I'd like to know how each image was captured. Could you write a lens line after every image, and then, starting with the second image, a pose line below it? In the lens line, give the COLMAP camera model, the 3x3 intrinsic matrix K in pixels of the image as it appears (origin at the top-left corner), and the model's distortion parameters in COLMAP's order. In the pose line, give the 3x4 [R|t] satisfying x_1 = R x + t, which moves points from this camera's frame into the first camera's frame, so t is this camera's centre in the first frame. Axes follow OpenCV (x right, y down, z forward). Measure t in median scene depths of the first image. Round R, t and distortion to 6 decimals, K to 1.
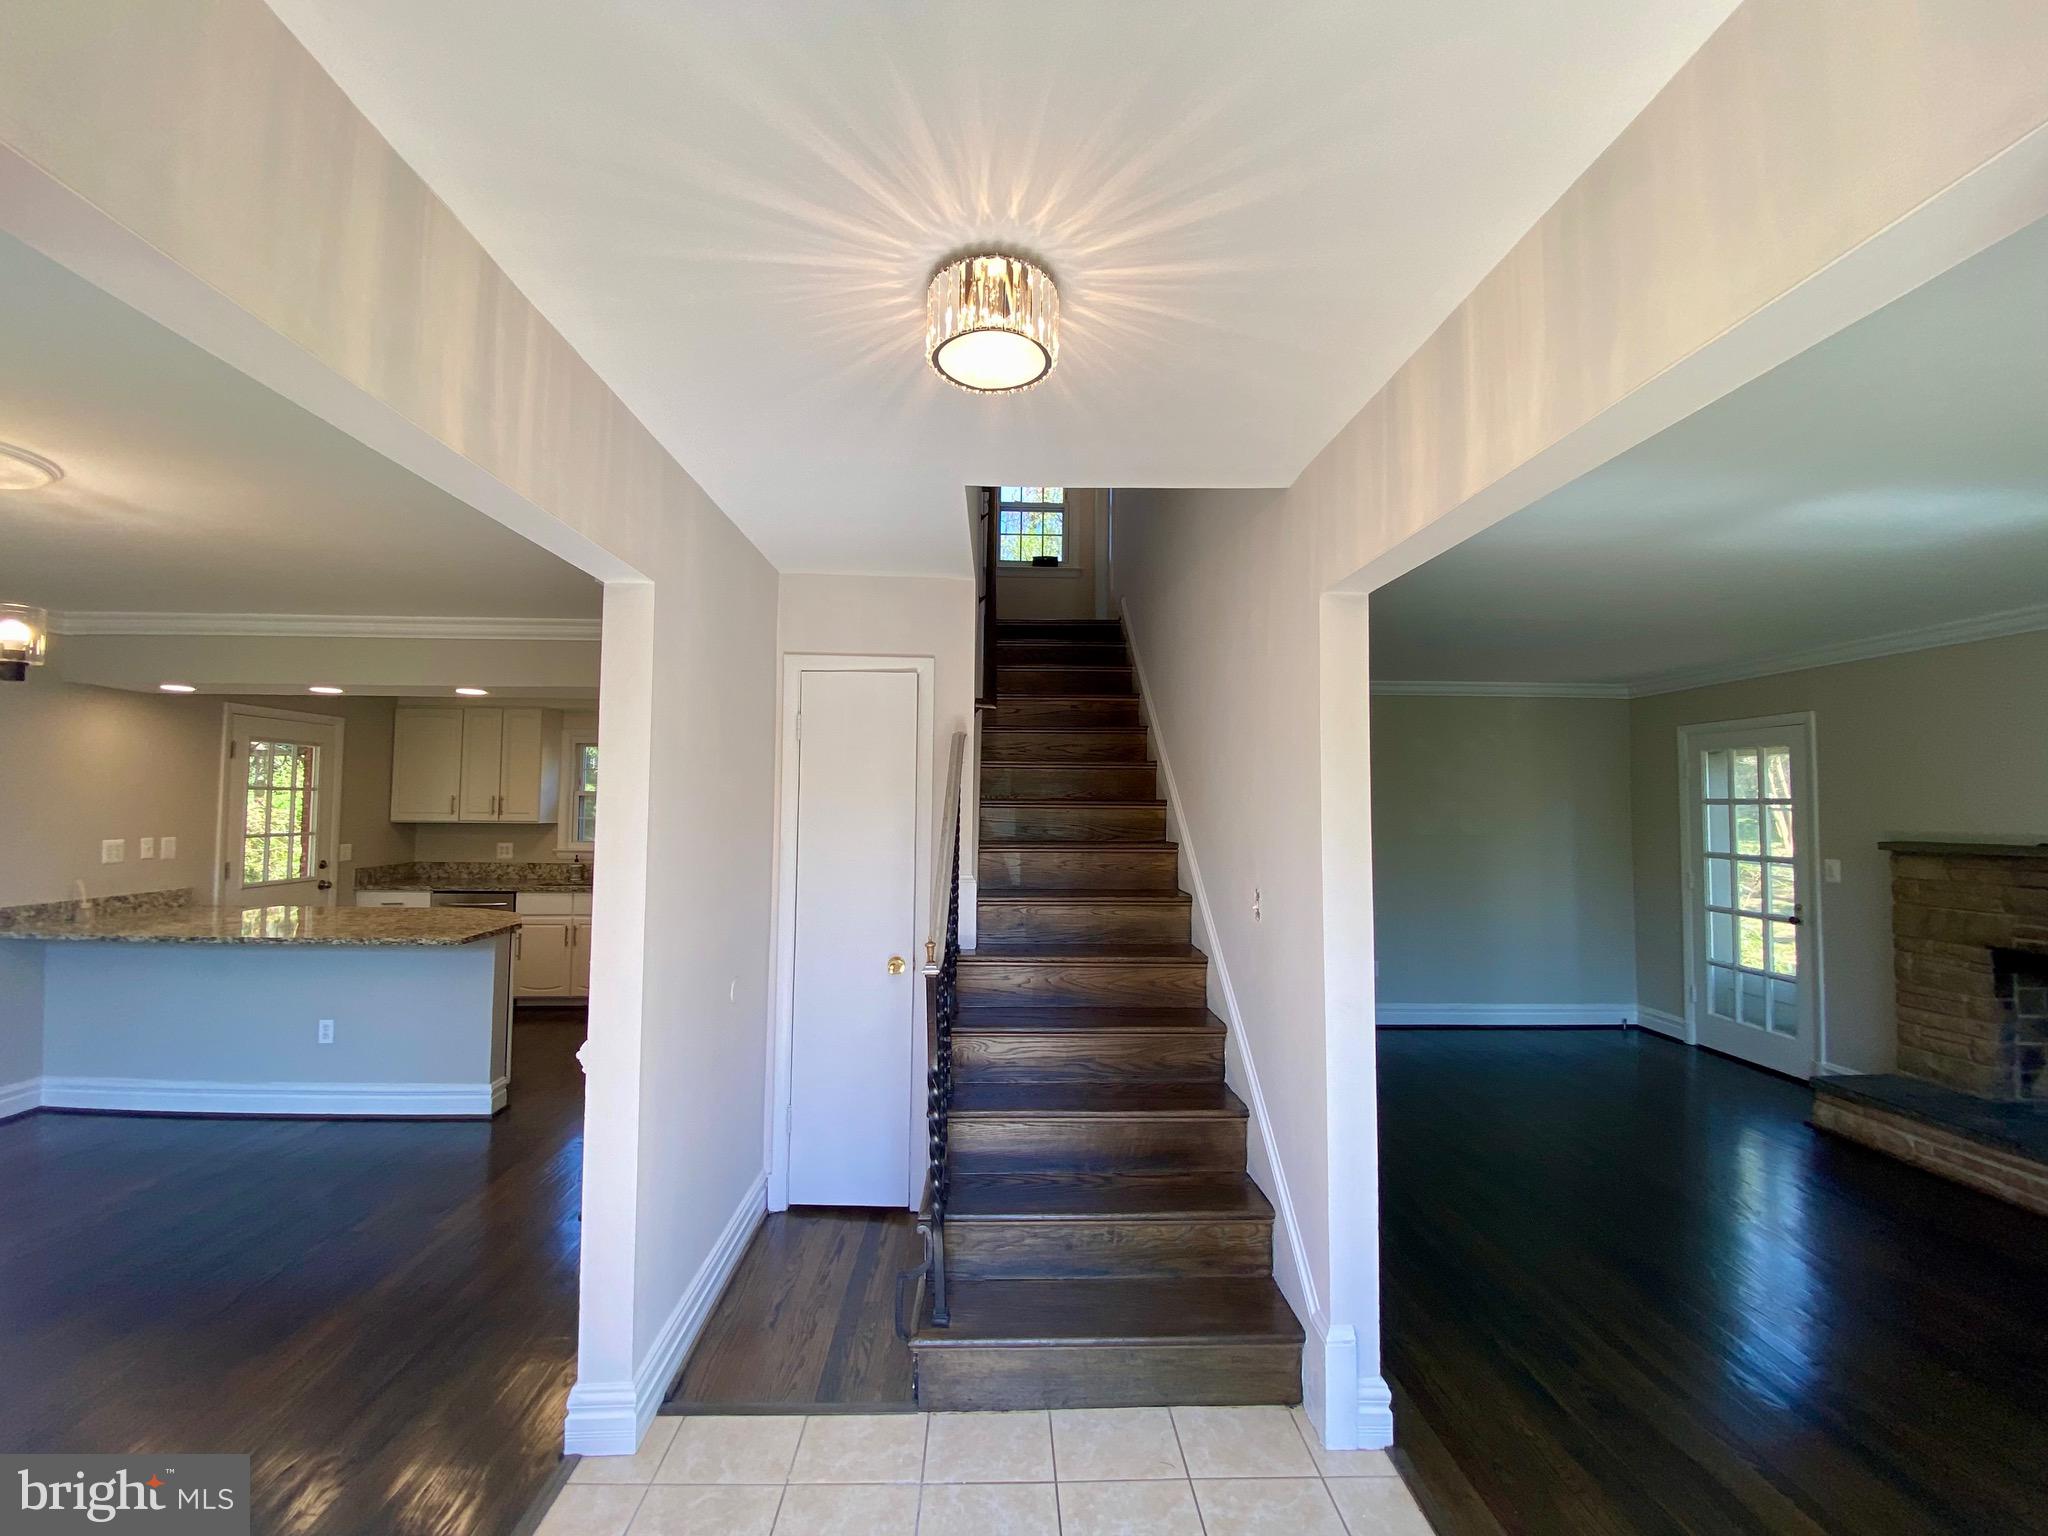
lens RADIAL K [[837.0, 0, 1019.9], [0, 837.0, 760.8], [0, 0, 1]] dist [0.021671, -0.020033]
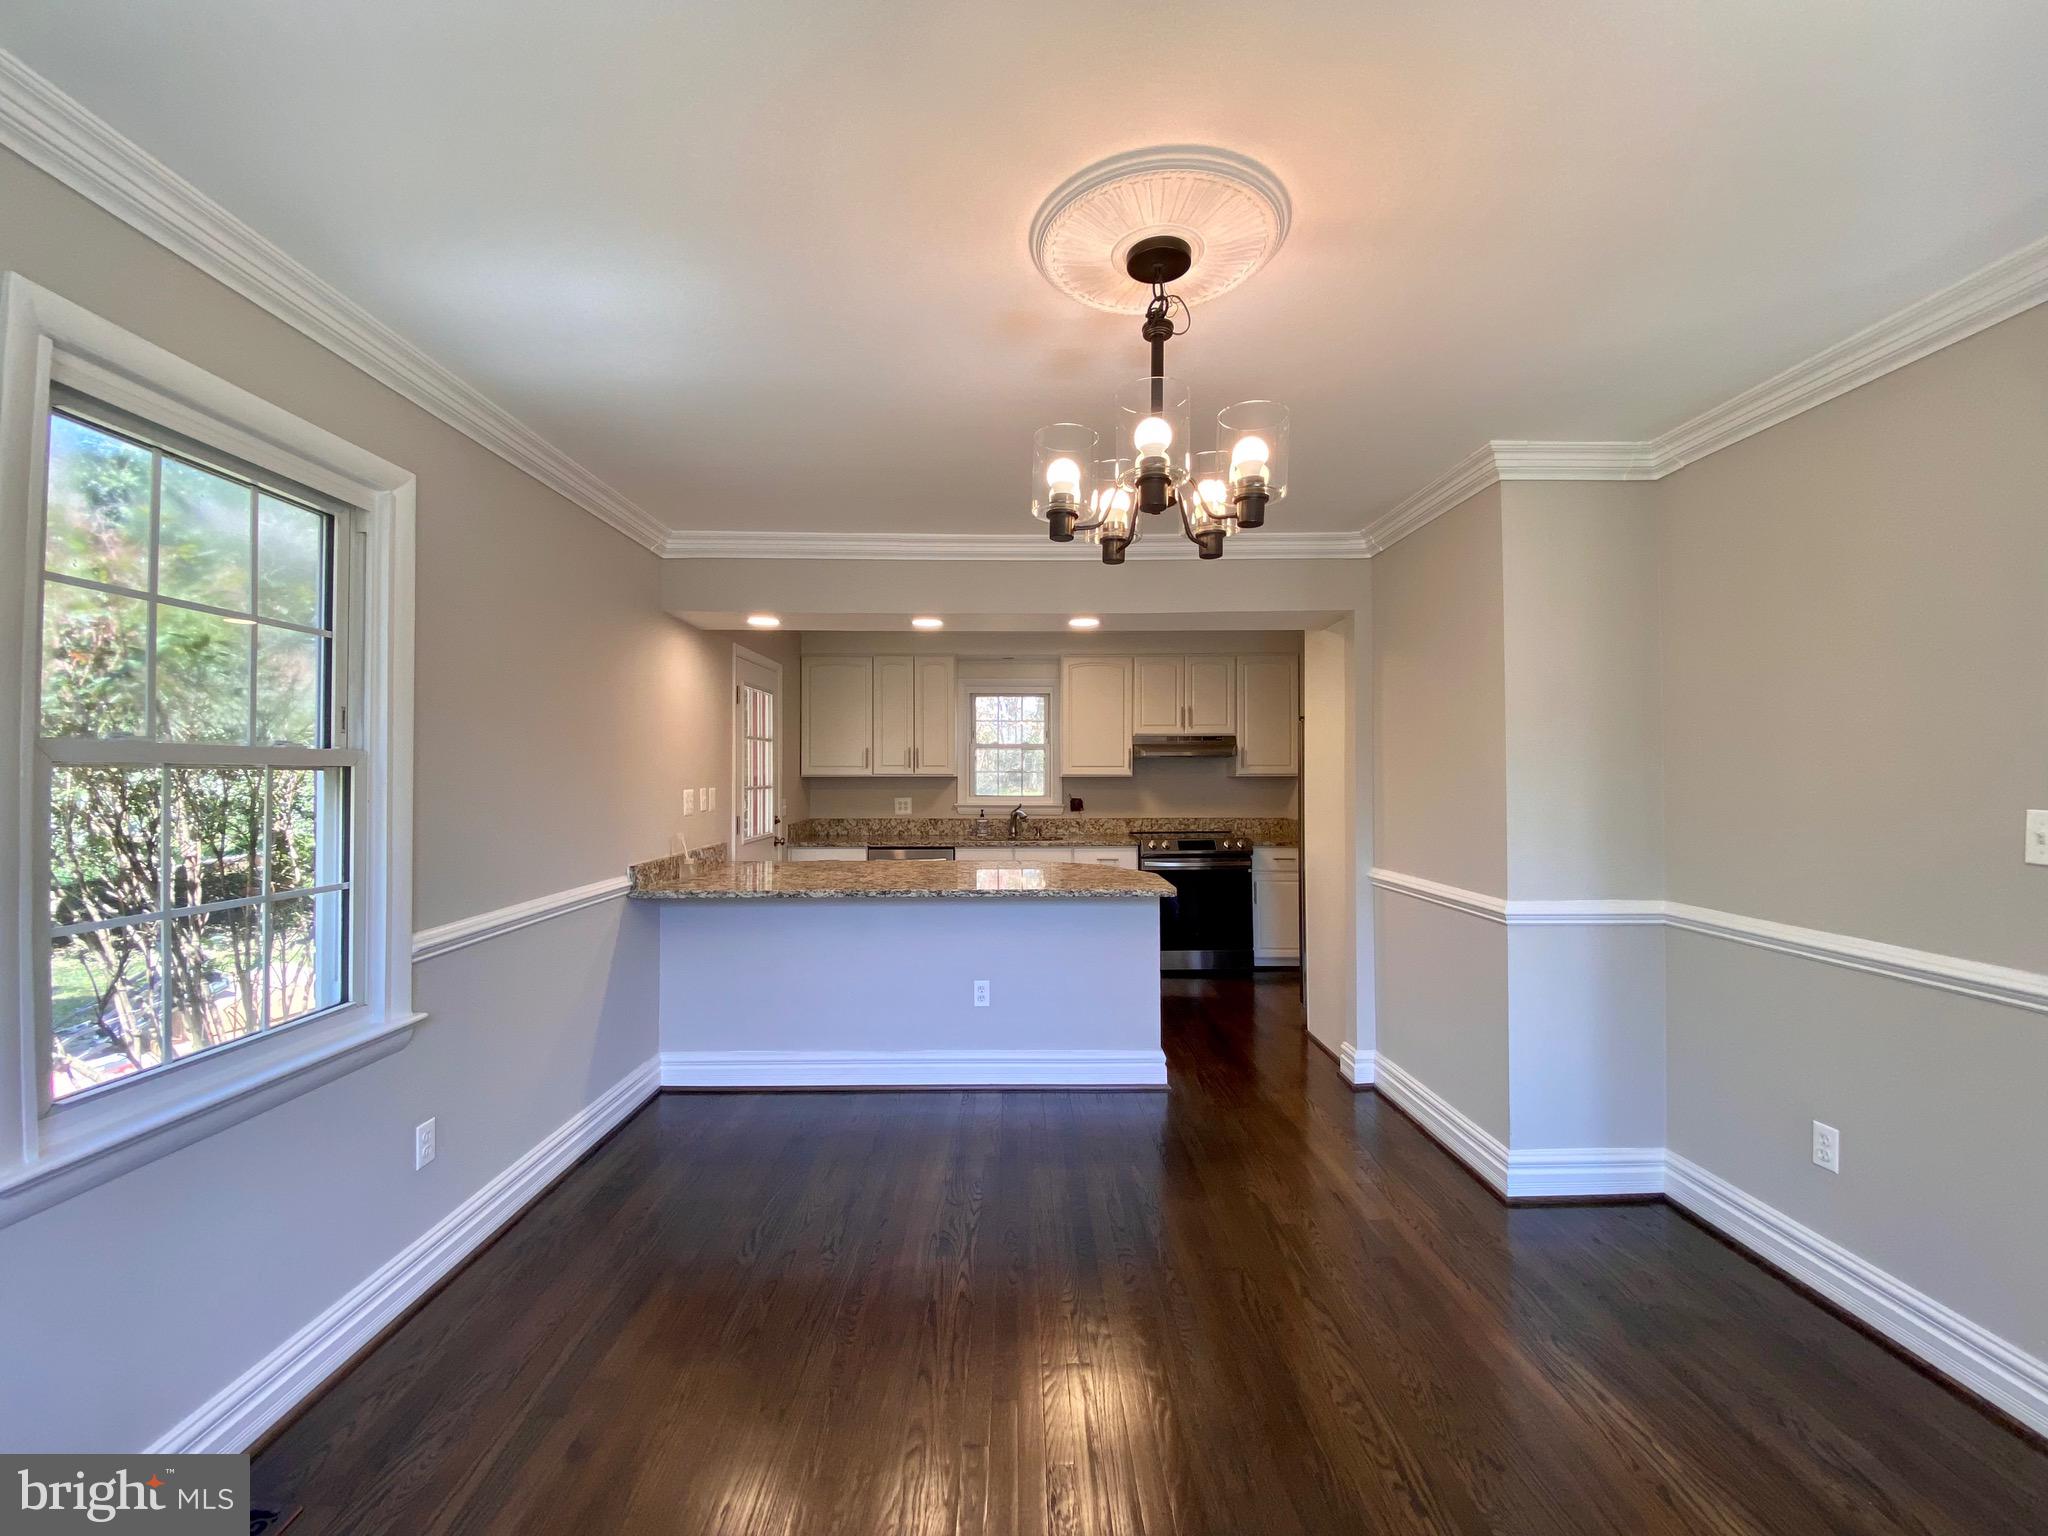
lens RADIAL K [[830.2, 0, 1028.0], [0, 830.2, 759.7], [0, 0, 1]] dist [0.023922, -0.018888]
pose [[0.999866, -0.008151, -0.014213, -0.829533], [0.008659, 0.999312, 0.036059, 0.039660], [0.013910, -0.036178, 0.999249, 0.120720]]
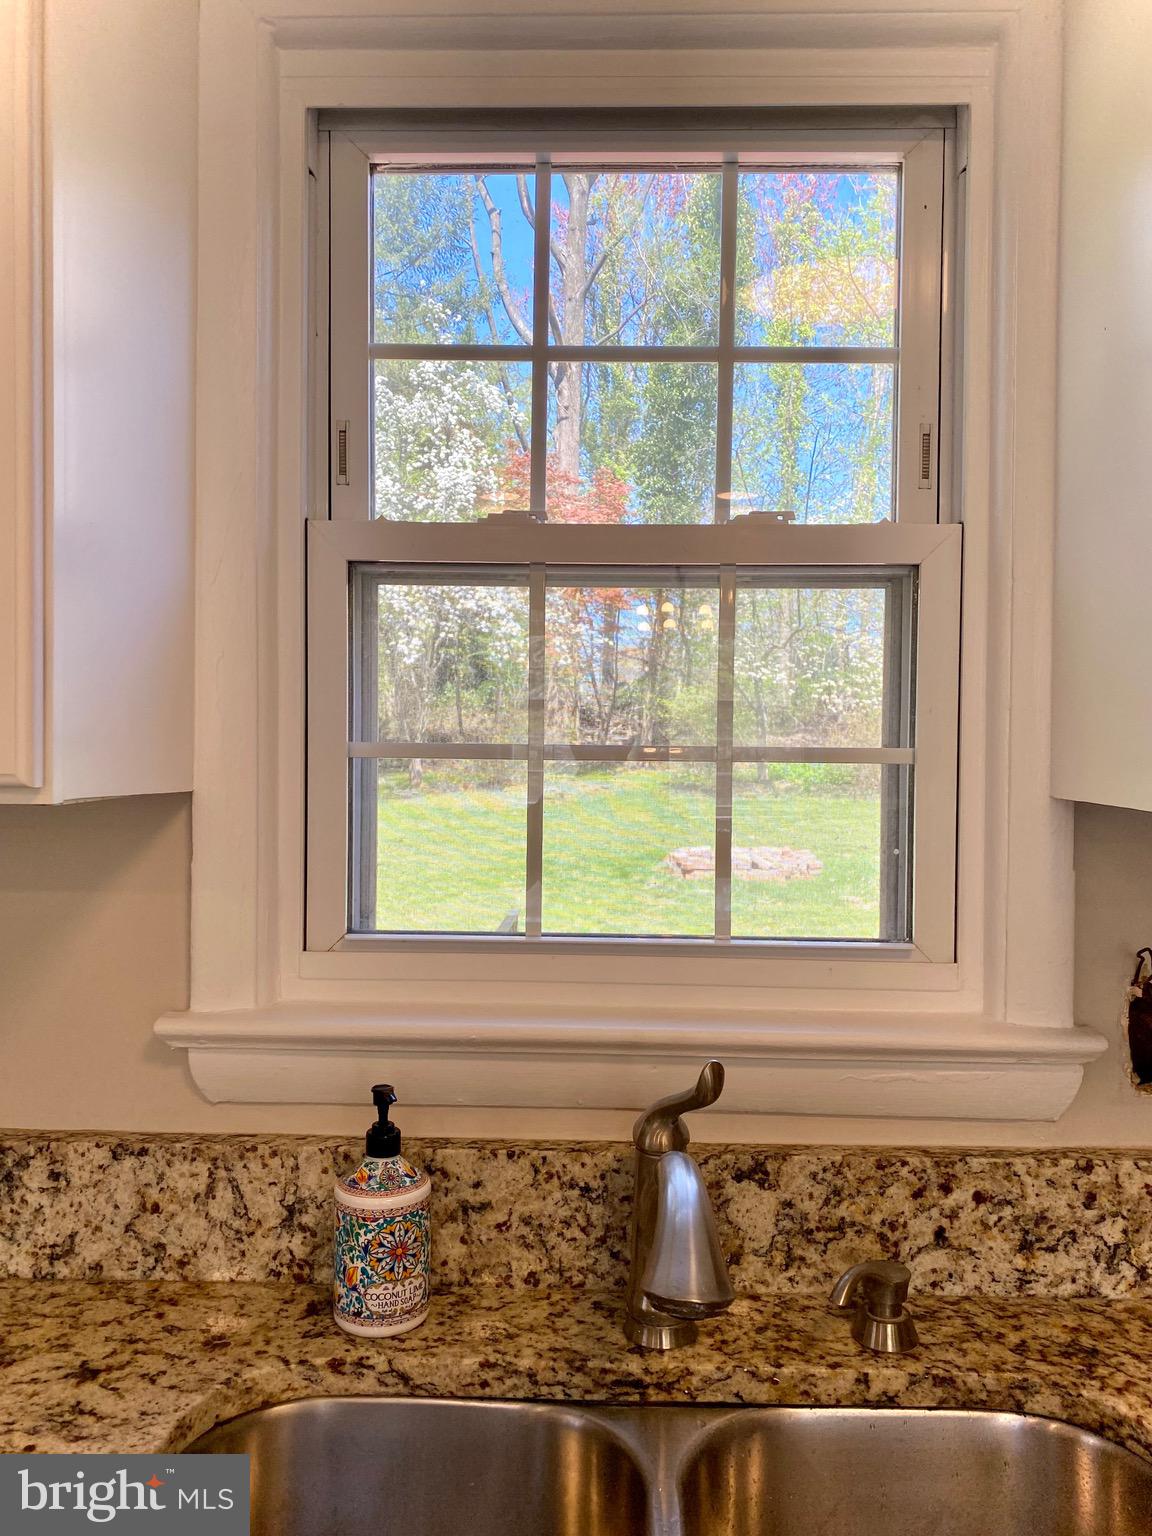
lens RADIAL K [[1185.4, 0, 572.7], [0, 1185.4, 738.1], [0, 0, 1]] dist [-0.000018, -0.000072]
pose [[0.998342, -0.002918, -0.057486, -0.887345], [0.006400, 0.998149, 0.060482, 0.104304], [0.057203, -0.060749, 0.996513, 1.530776]]
